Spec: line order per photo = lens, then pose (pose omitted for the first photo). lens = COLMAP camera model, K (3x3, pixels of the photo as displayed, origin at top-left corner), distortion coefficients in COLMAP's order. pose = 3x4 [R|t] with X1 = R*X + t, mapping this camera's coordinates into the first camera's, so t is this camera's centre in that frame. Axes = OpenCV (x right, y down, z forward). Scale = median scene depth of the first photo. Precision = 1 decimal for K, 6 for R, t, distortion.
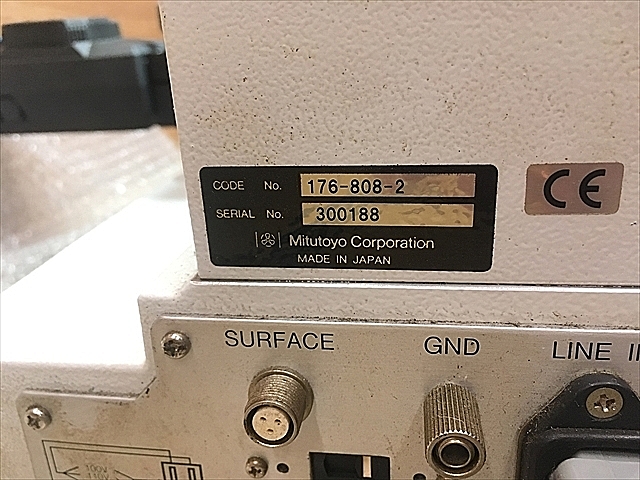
lens RADIAL K [[552.4, 0, 320.0], [0, 552.4, 240.0], [0, 0, 1]] dist [0.052569, -0.108251]
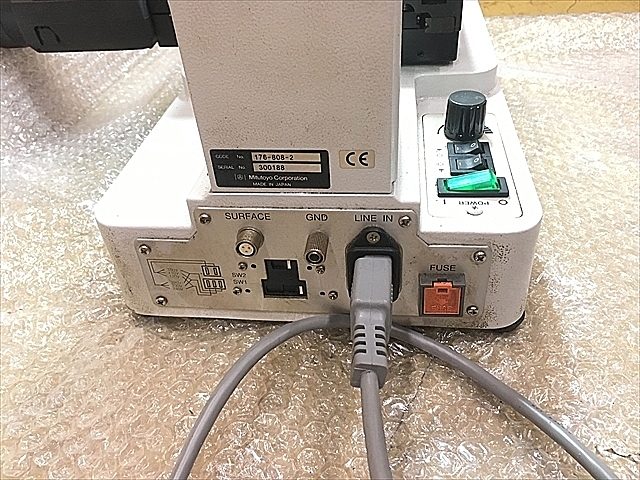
lens RADIAL K [[552.4, 0, 320.0], [0, 552.4, 240.0], [0, 0, 1]] dist [0.052569, -0.108251]
pose [[0.999302, -0.033281, 0.016978, 0.204997], [0.026454, 0.951171, 0.307528, -0.474450], [-0.026384, -0.306864, 0.951388, -1.394818]]
